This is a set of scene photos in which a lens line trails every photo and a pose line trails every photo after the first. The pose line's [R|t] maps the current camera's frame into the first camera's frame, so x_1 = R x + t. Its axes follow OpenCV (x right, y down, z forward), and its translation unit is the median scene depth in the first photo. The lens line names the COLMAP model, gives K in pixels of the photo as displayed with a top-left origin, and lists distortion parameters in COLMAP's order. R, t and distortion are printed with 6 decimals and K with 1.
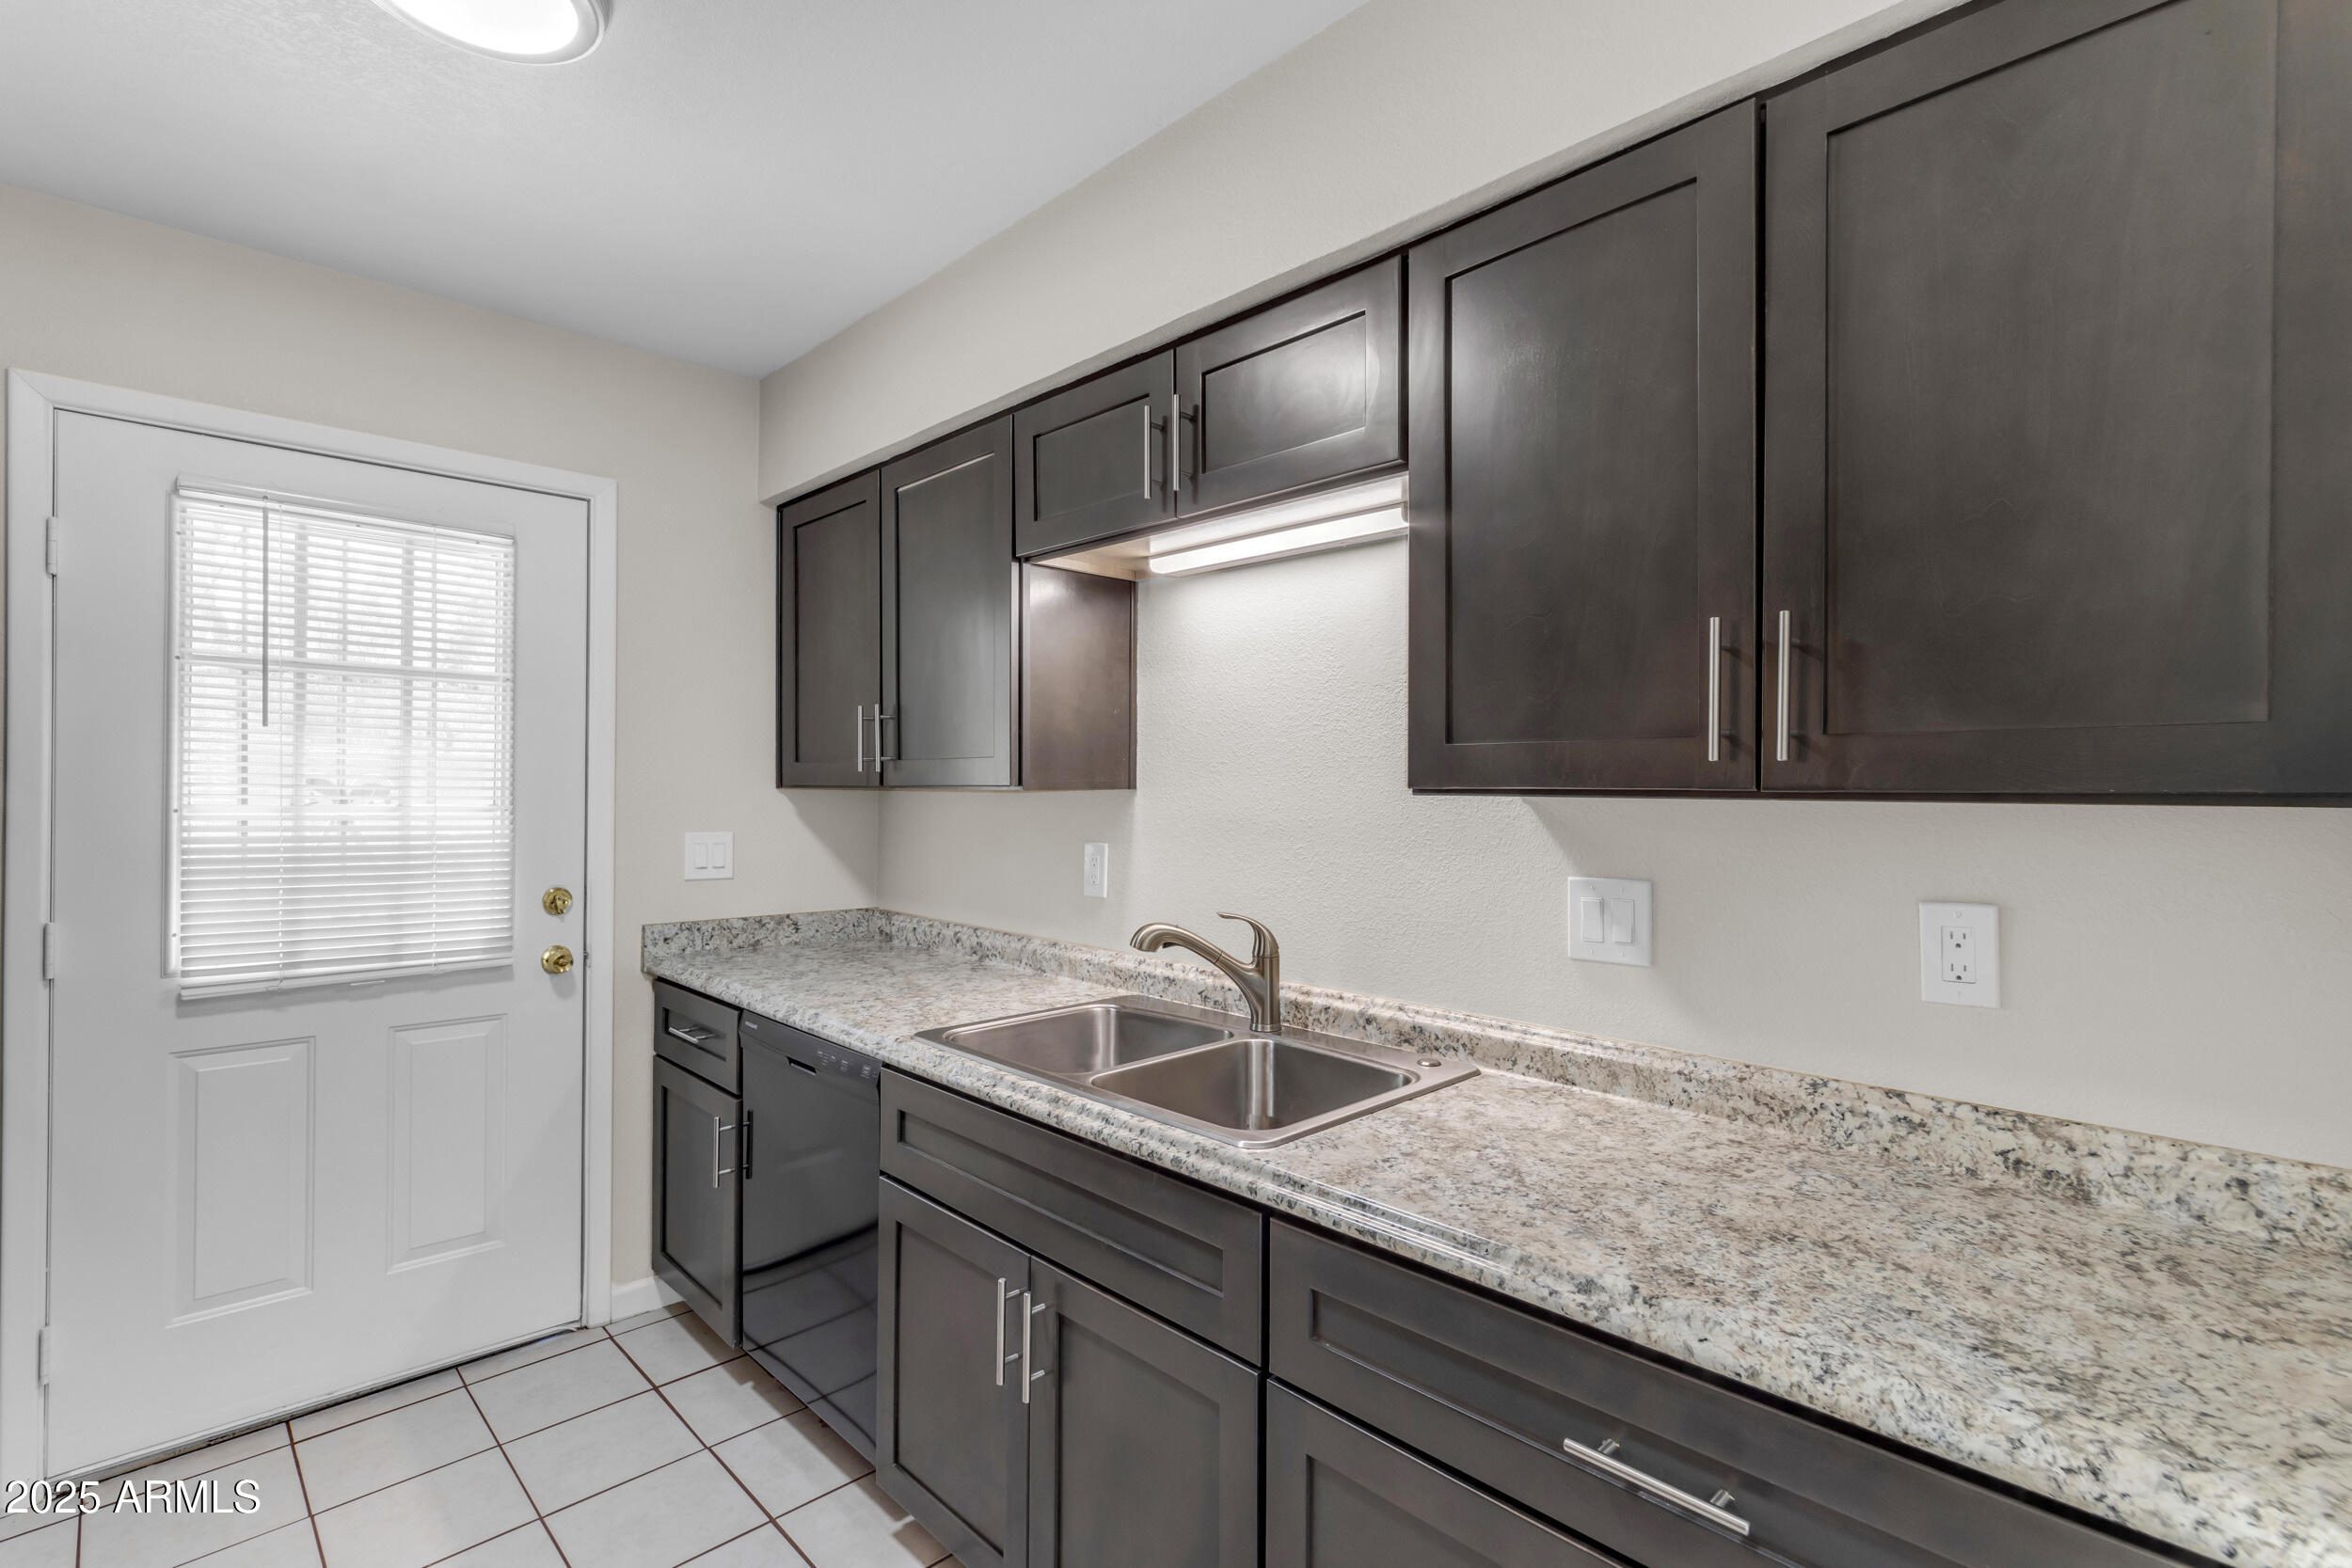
lens RADIAL K [[1083.4, 0, 1175.9], [0, 1083.4, 791.5], [0, 0, 1]] dist [0.002553, 0.000664]
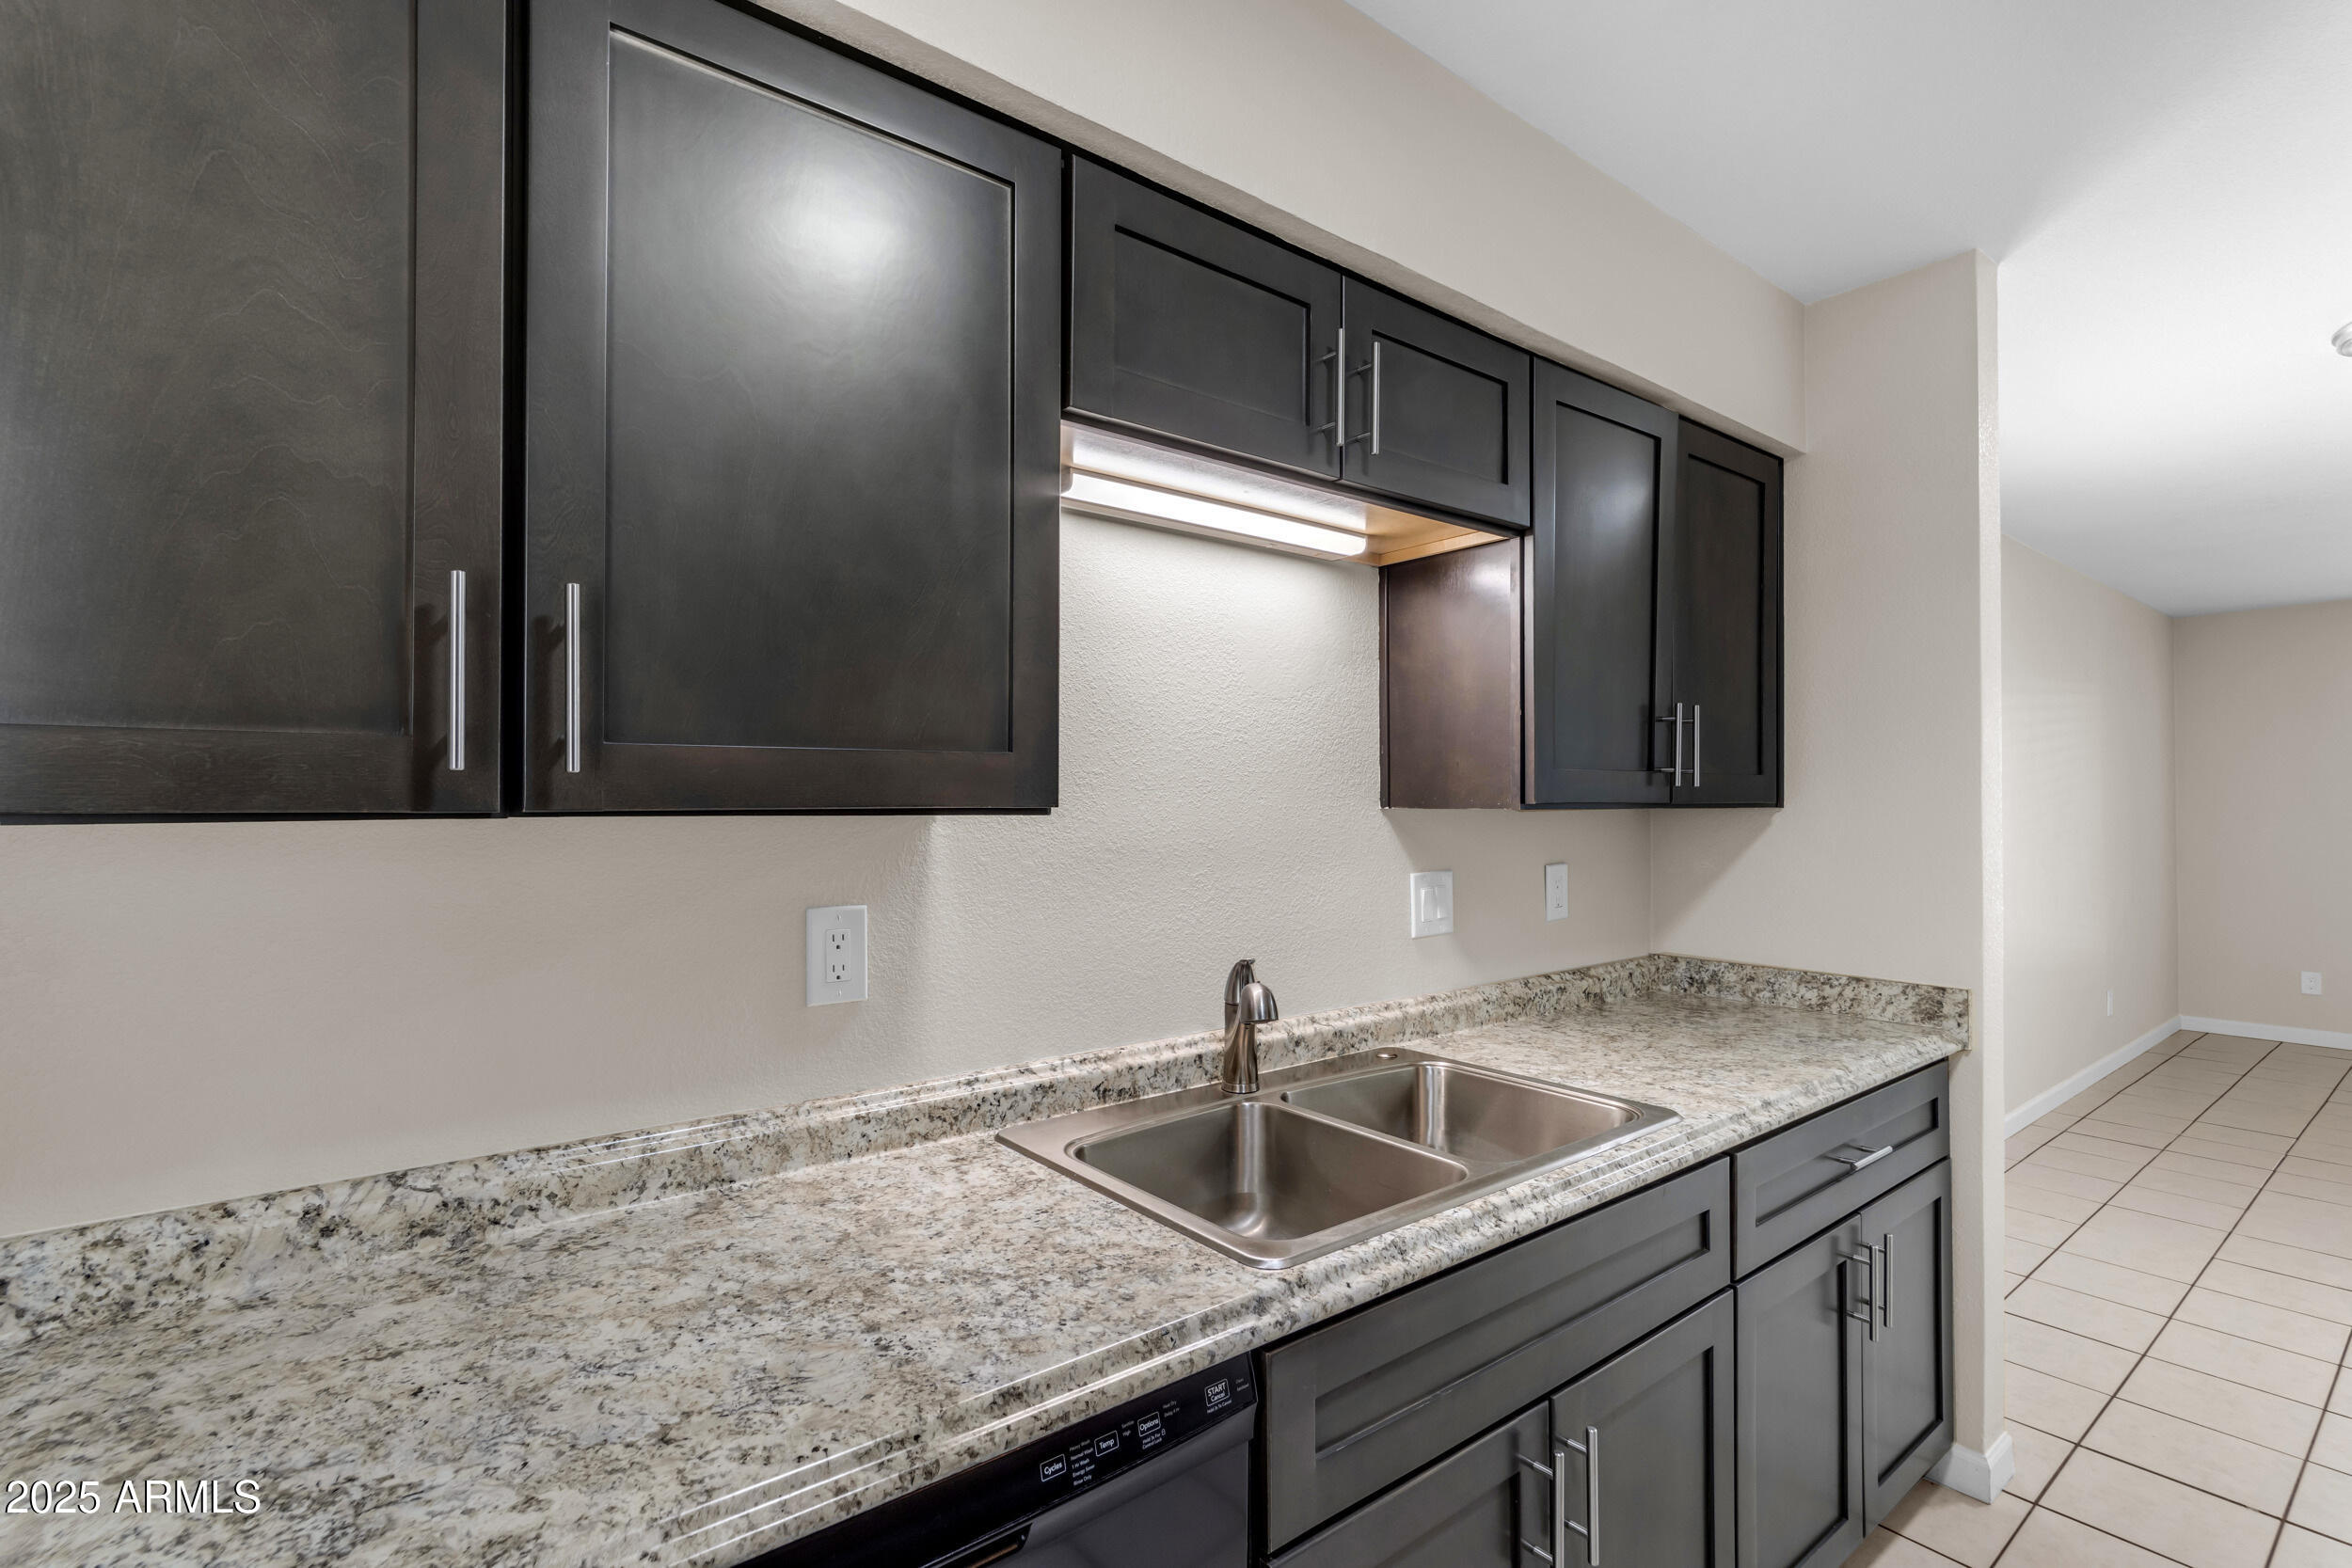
lens RADIAL K [[1077.5, 0, 1172.4], [0, 1077.5, 792.4], [0, 0, 1]] dist [0.001331, -0.000033]
pose [[0.100645, 0.001467, 0.994921, -0.287421], [0.007643, 0.999968, -0.002247, -0.006182], [-0.994893, 0.007830, 0.100631, 0.454737]]
